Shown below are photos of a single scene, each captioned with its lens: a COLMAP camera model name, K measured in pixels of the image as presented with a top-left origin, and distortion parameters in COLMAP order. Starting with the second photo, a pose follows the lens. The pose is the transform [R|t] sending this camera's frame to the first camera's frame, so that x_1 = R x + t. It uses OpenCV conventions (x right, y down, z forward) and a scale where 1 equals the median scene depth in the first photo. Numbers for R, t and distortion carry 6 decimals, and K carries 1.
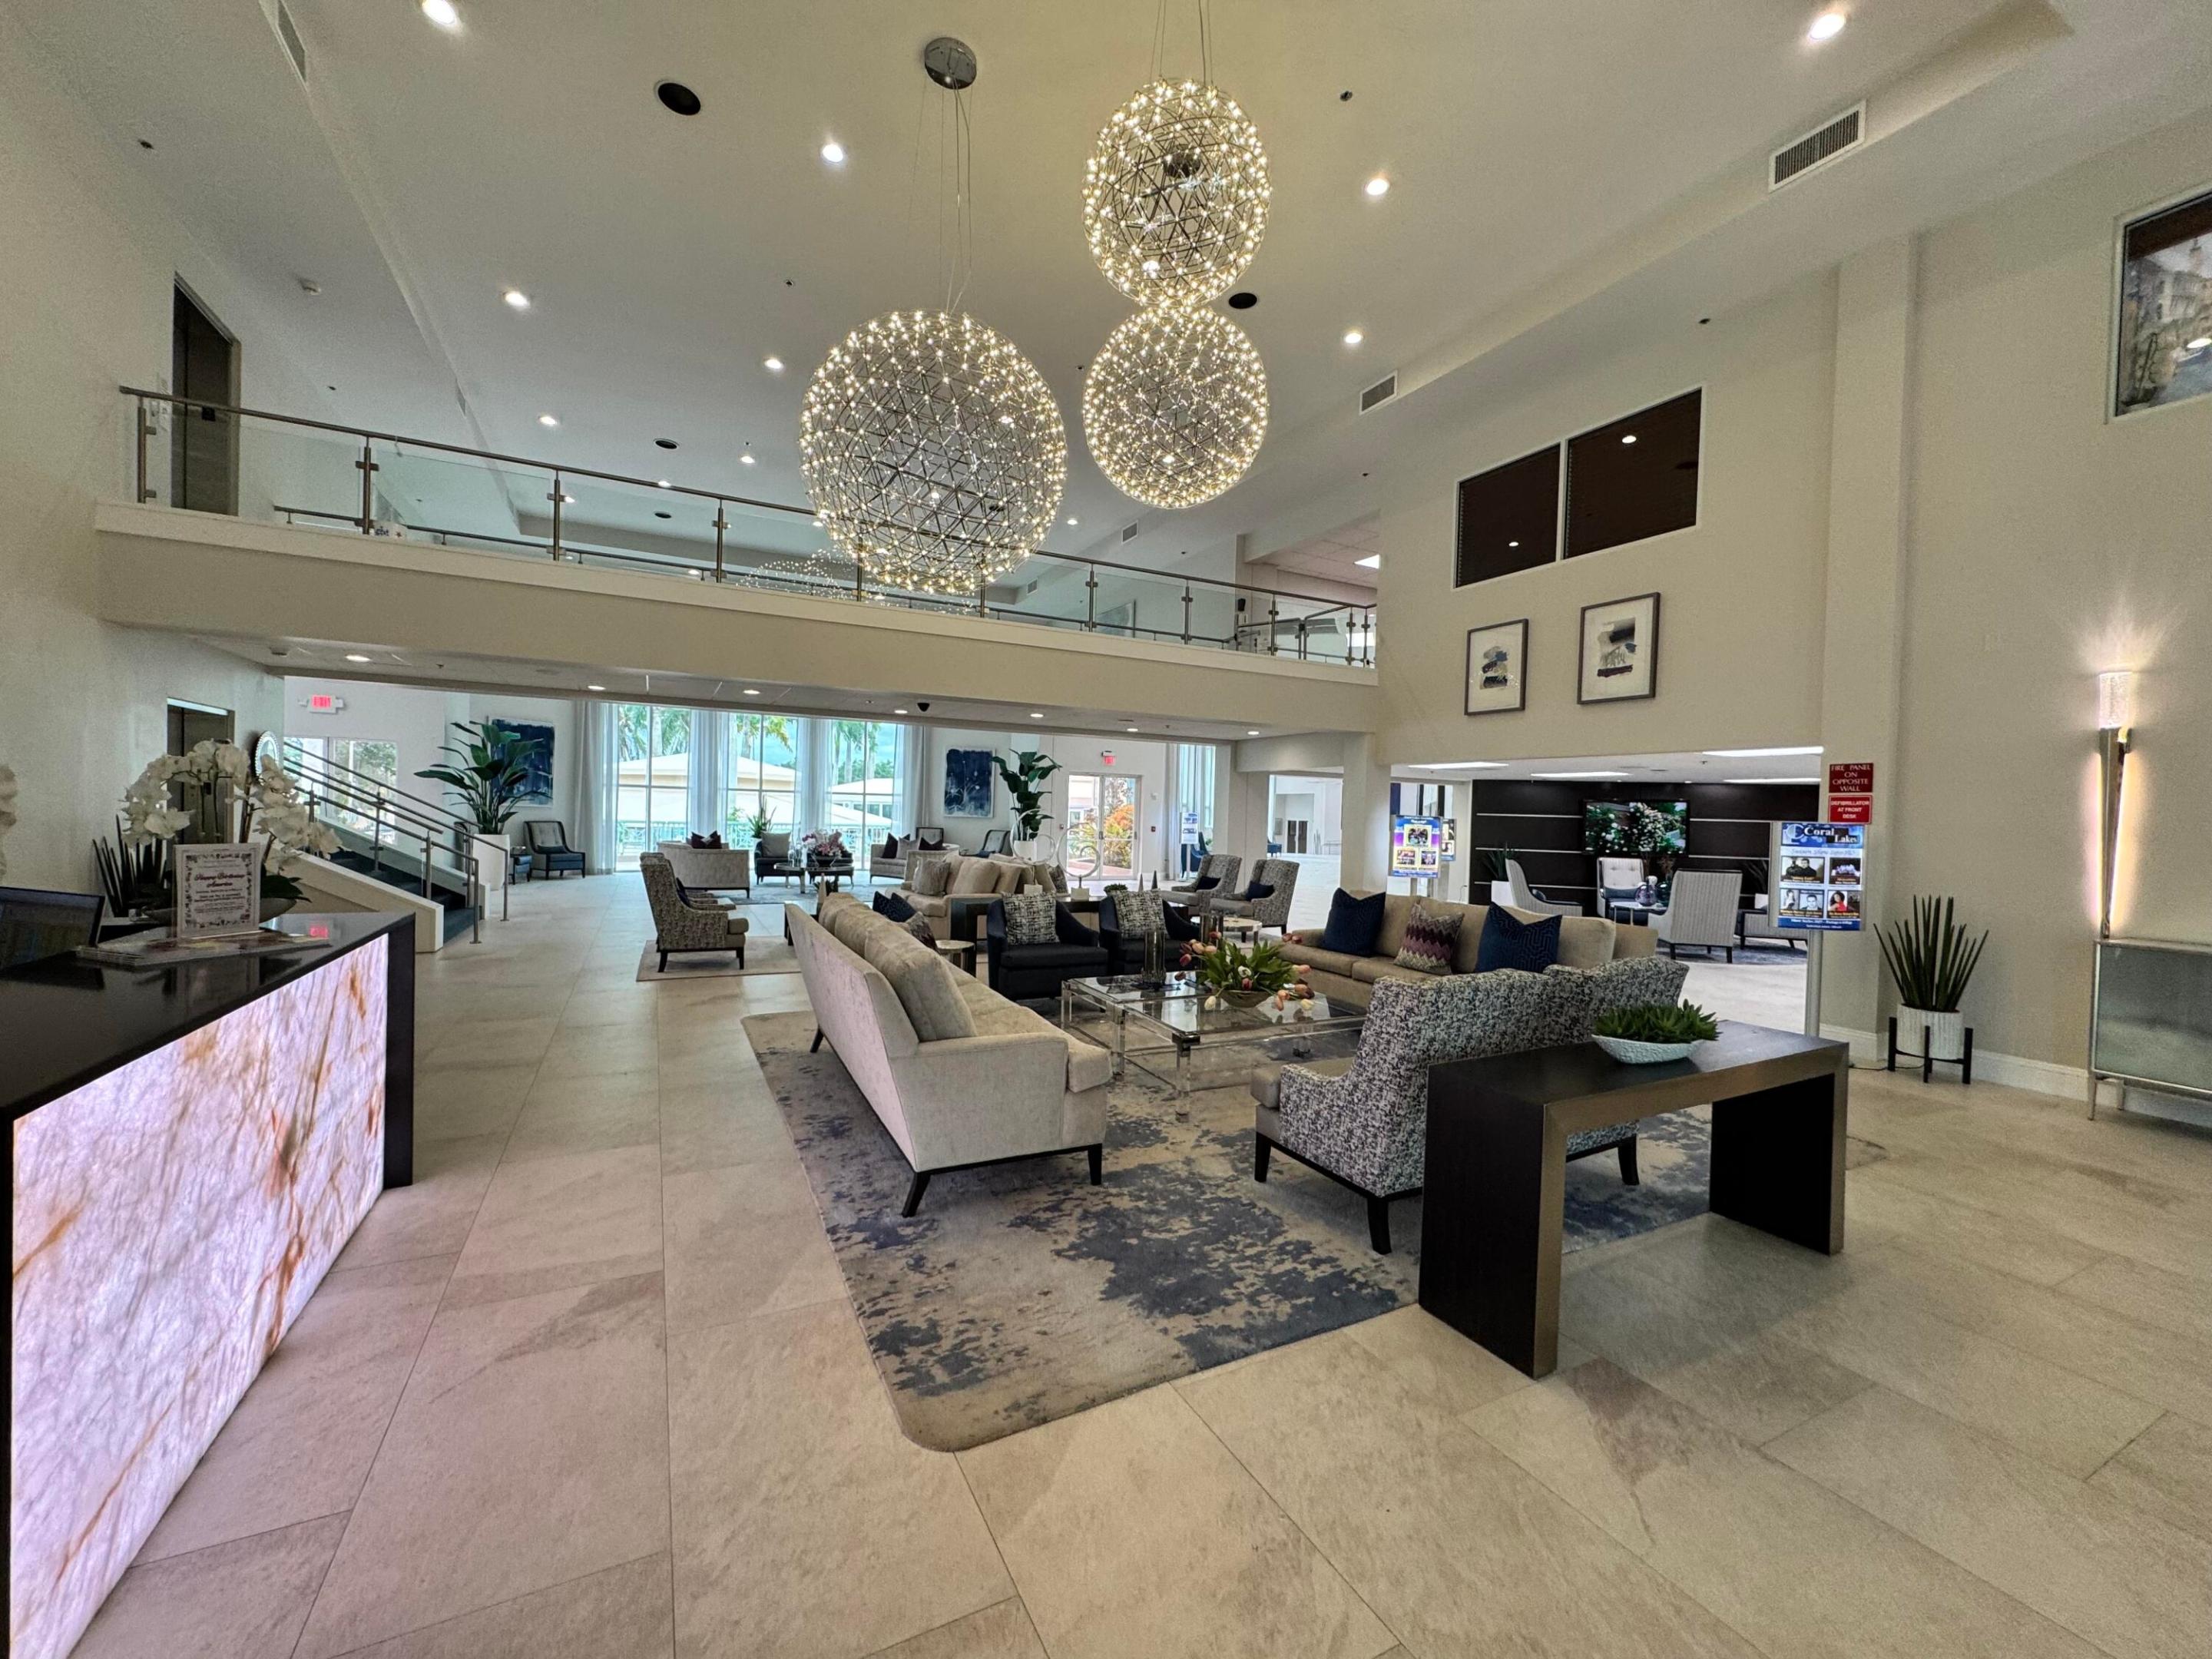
lens RADIAL K [[879.2, 0, 1106.0], [0, 879.2, 829.5], [0, 0, 1]] dist [-0.000595, -0.000201]
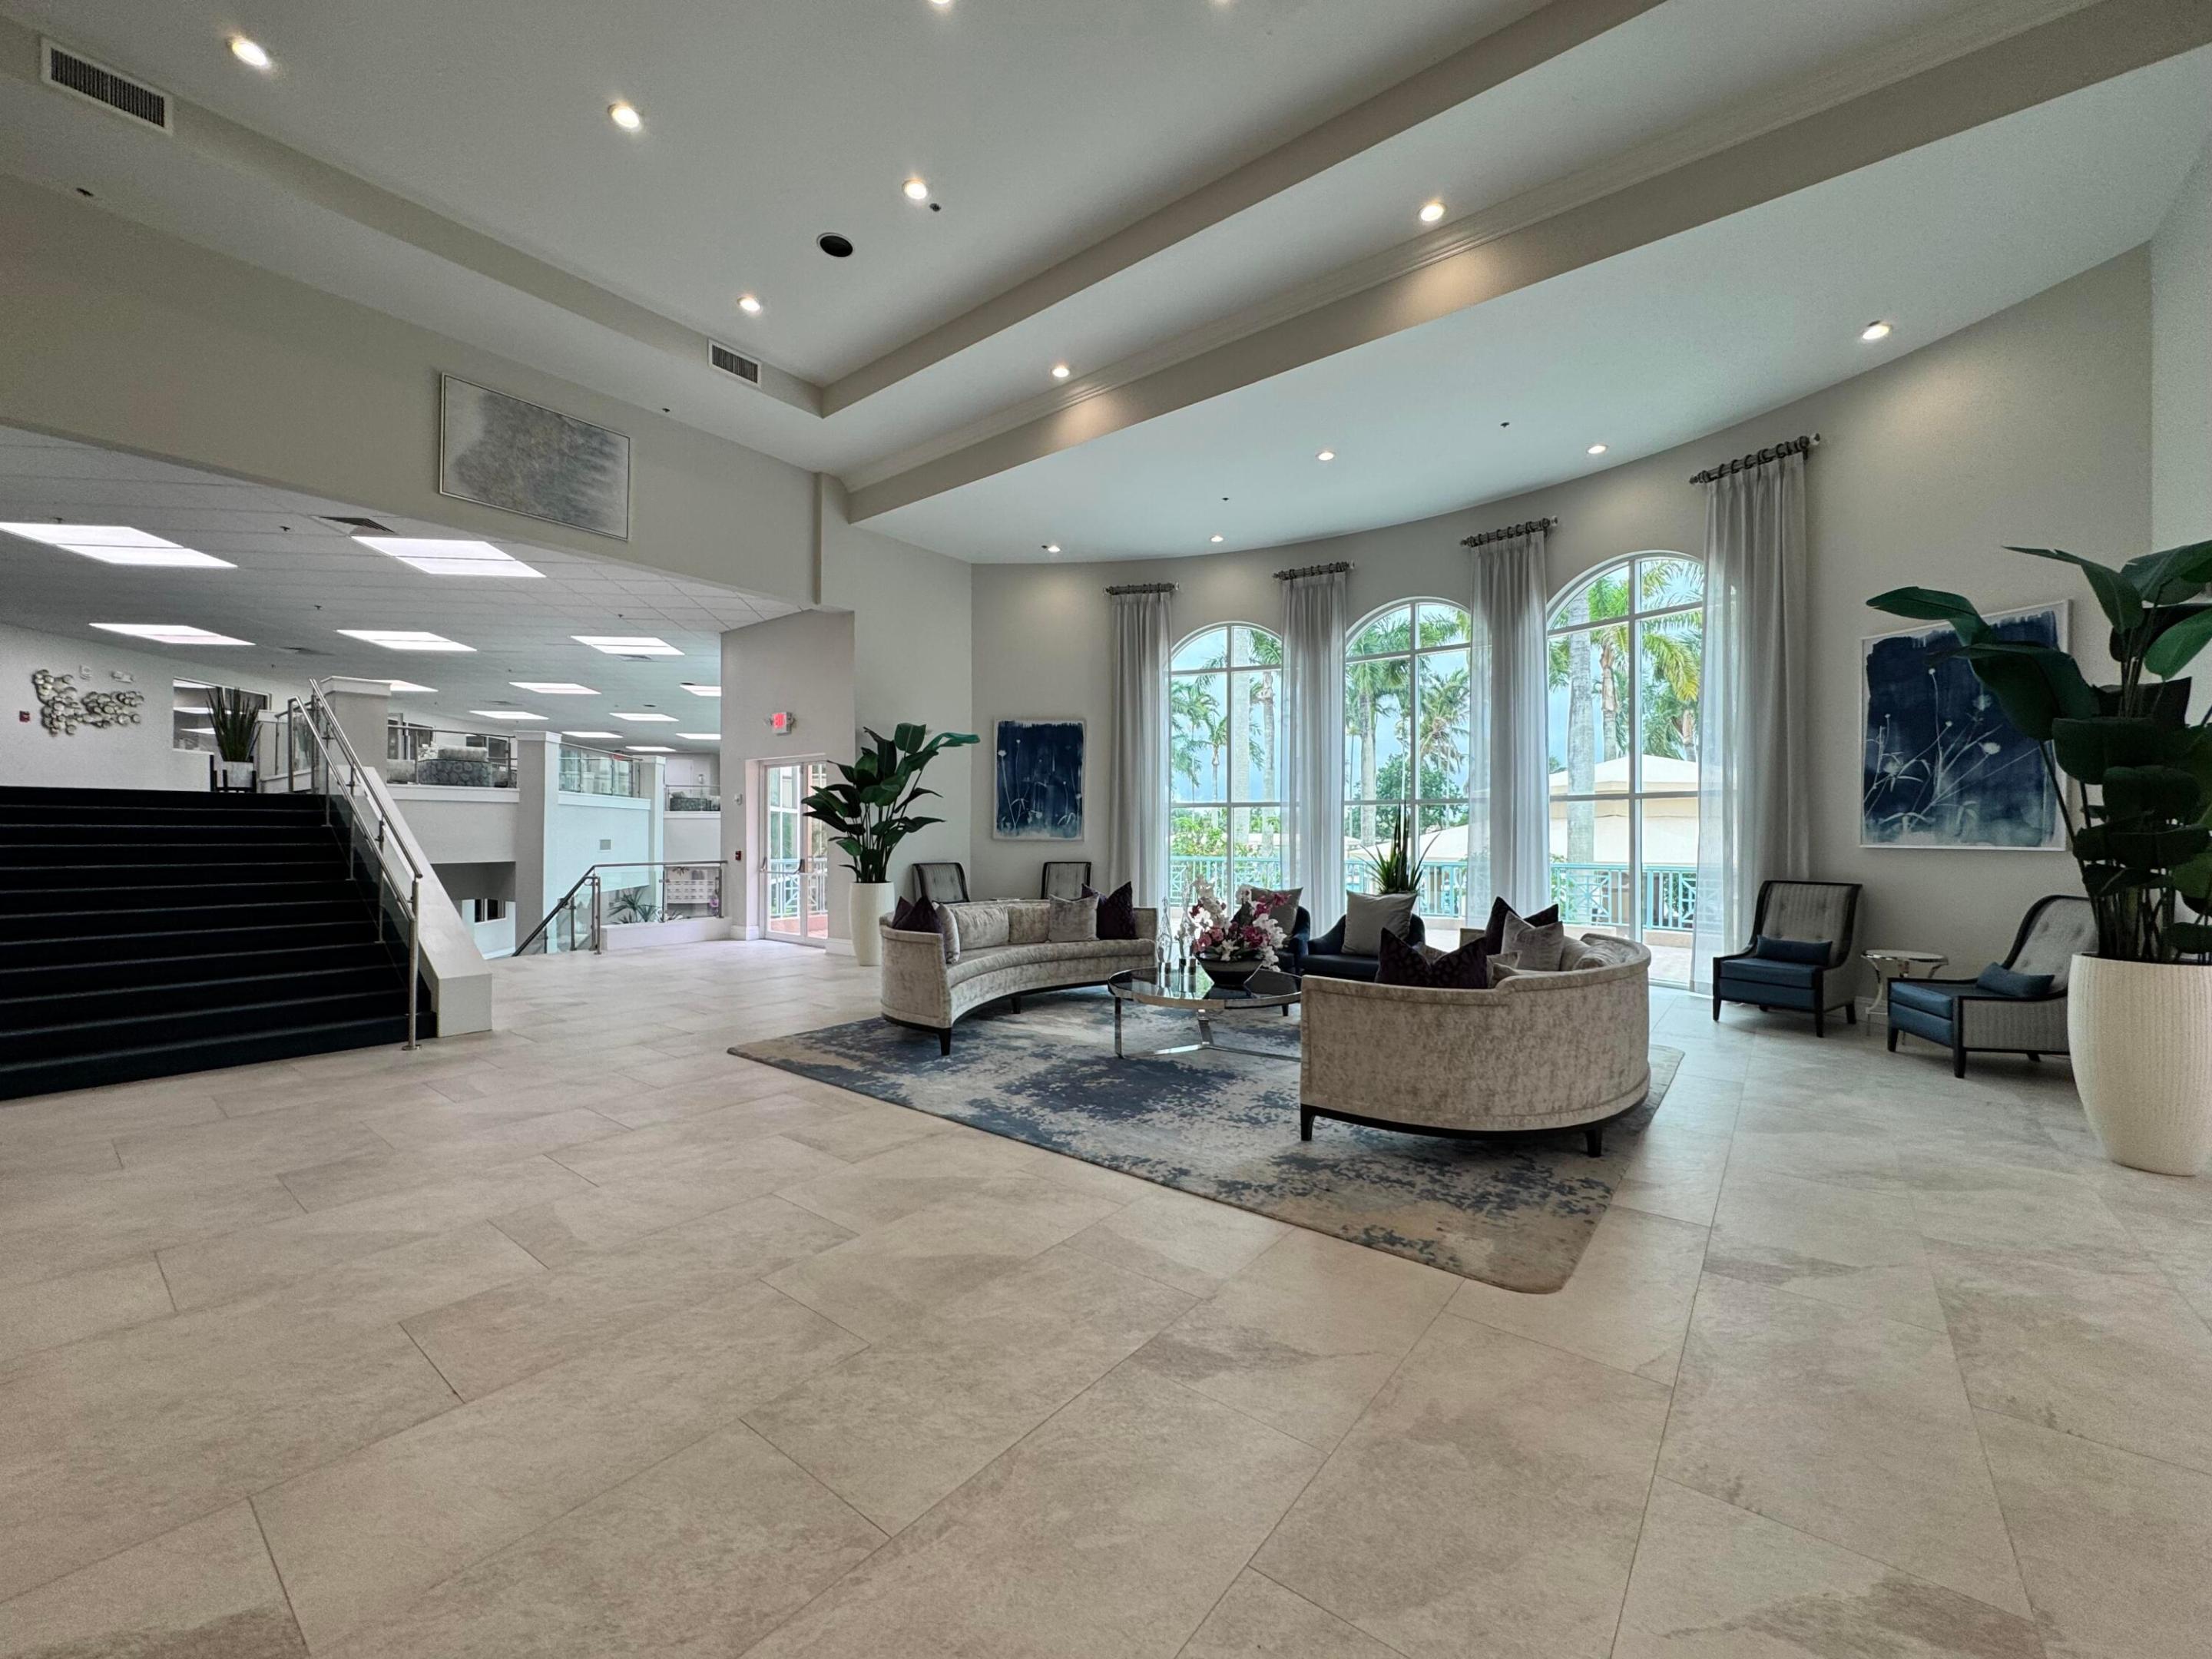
lens RADIAL K [[875.0, 0, 1106.0], [0, 875.0, 829.5], [0, 0, 1]] dist [0.000728, -0.000058]
pose [[0.409540, -0.031729, -0.911740, -0.001230], [-0.006164, 0.999276, -0.037545, -0.008662], [0.912271, 0.020996, 0.409048, 0.685966]]
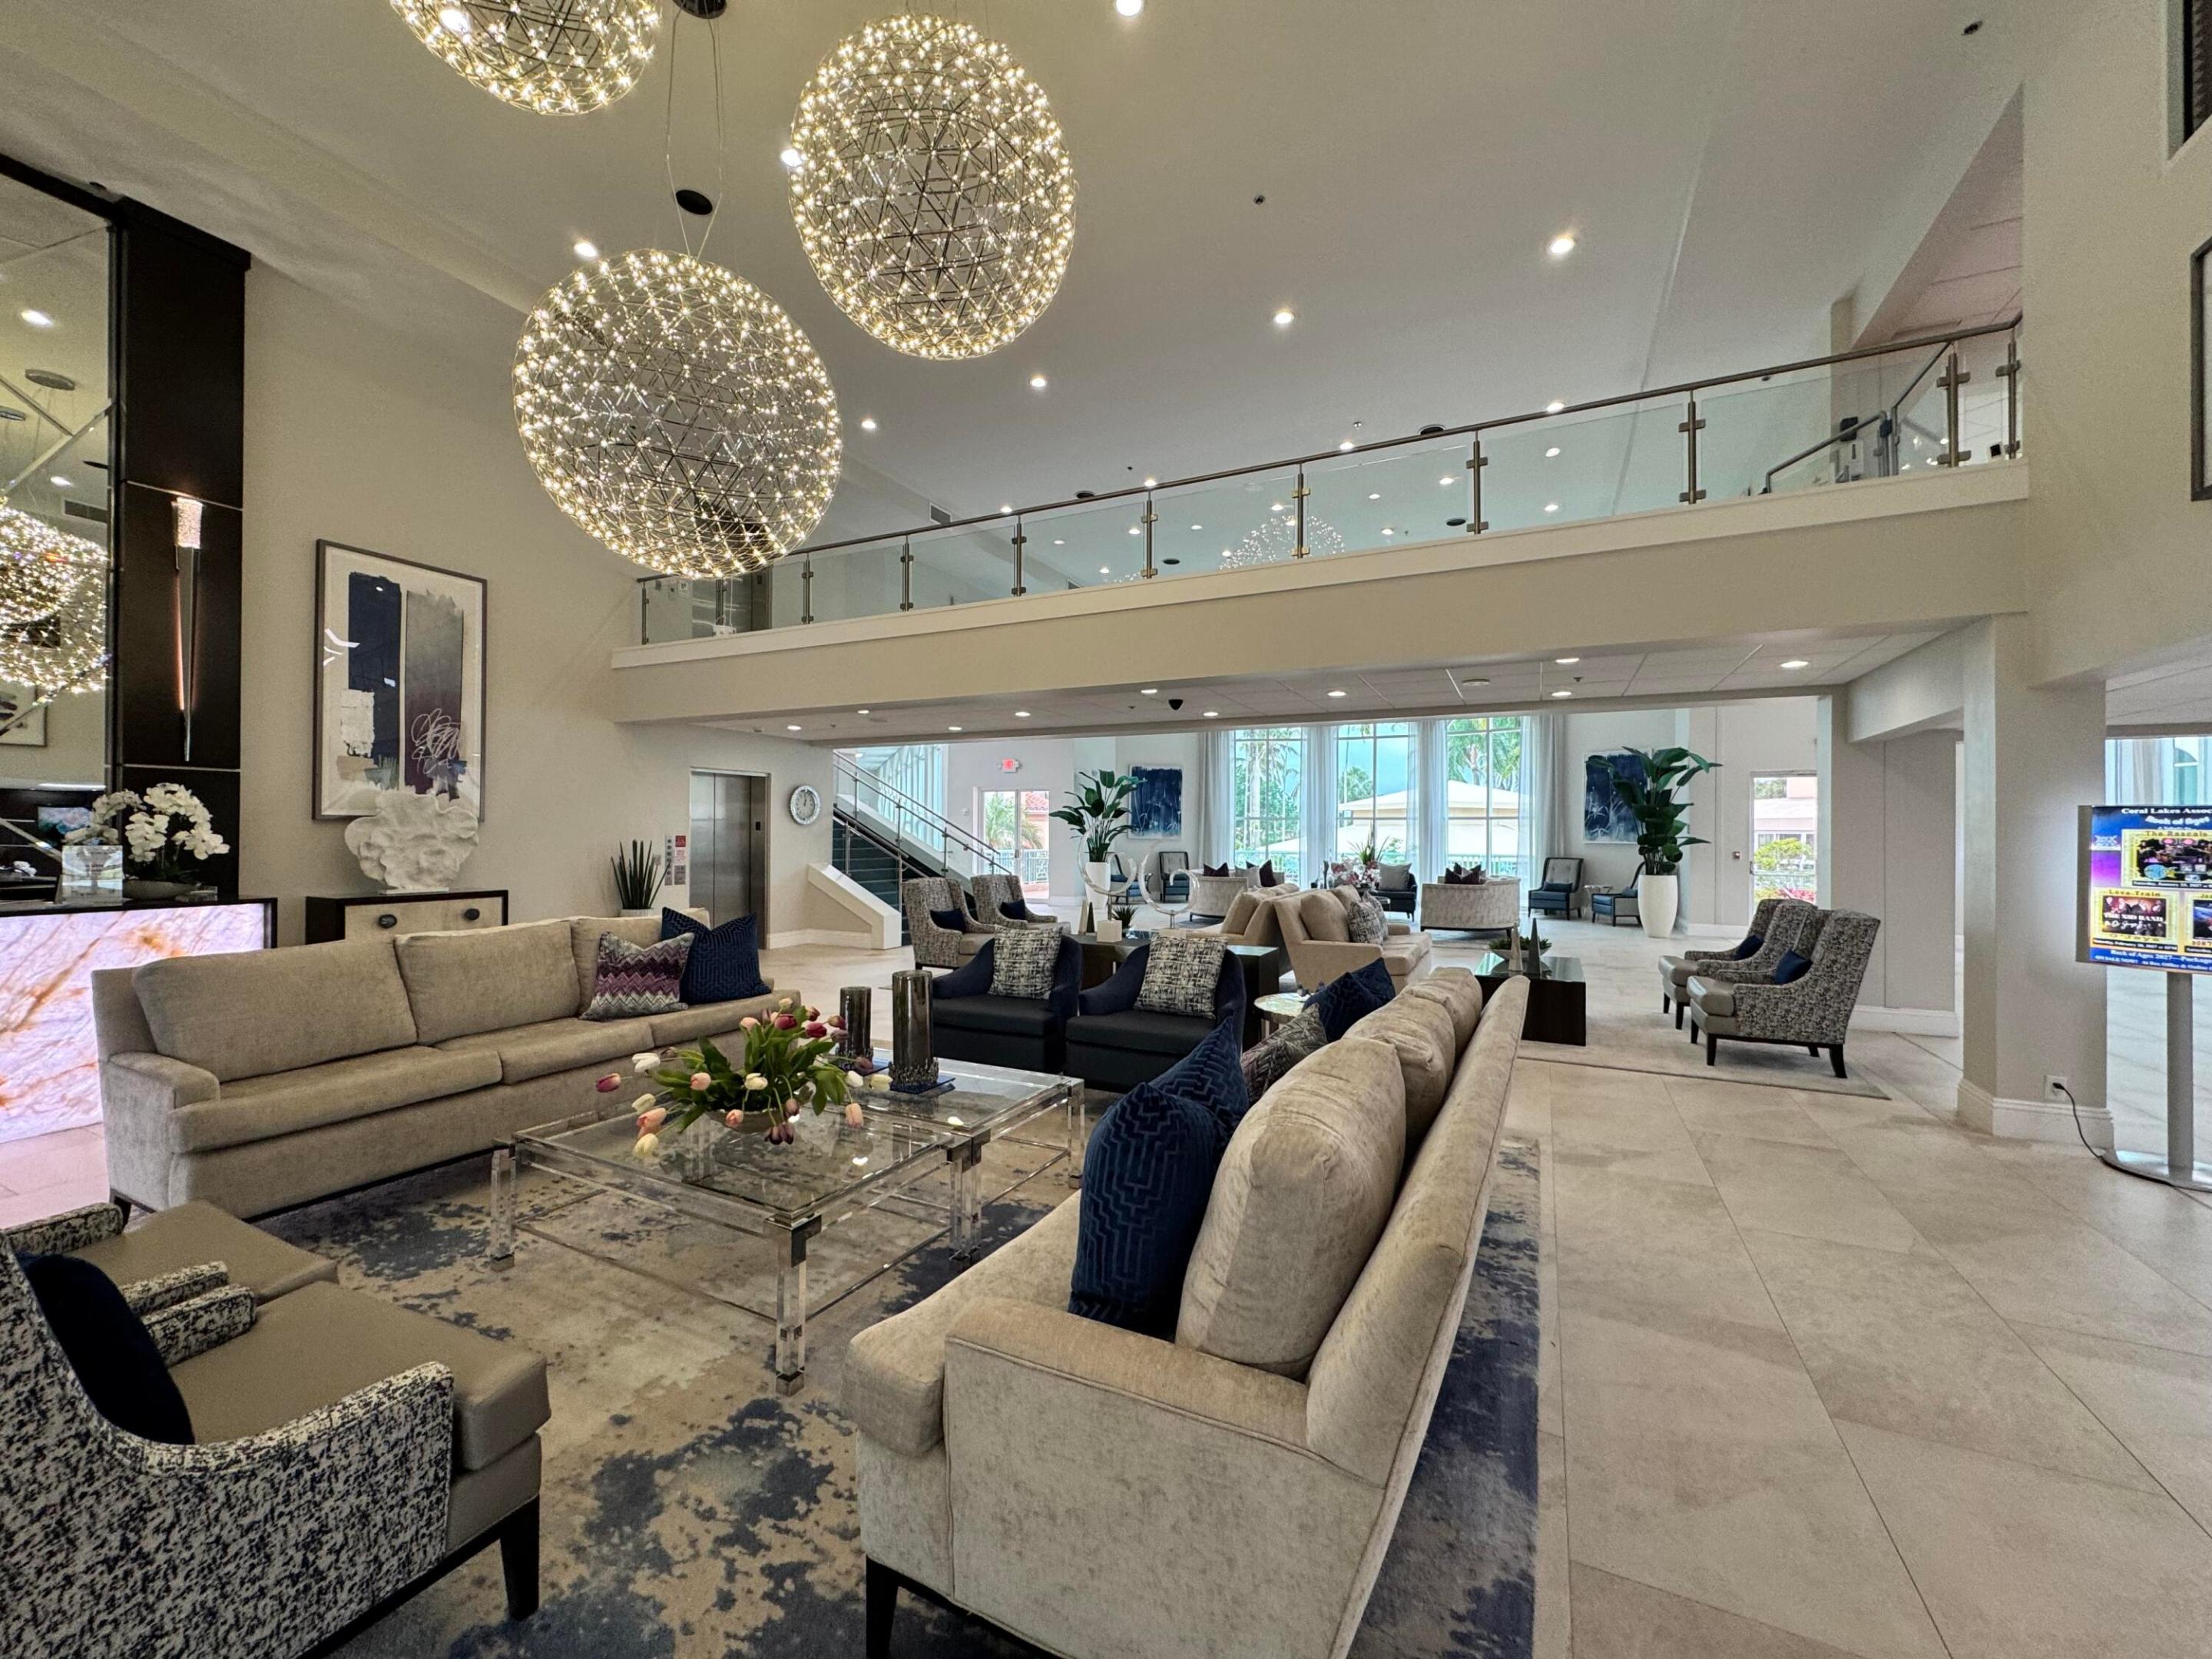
lens RADIAL K [[879.2, 0, 1106.0], [0, 879.2, 829.5], [0, 0, 1]] dist [-0.000595, -0.000201]
pose [[0.594192, -0.029164, -0.803795, 0.212587], [-0.004352, 0.999211, -0.039471, 0.006282], [0.804312, 0.026951, 0.593596, 0.227973]]
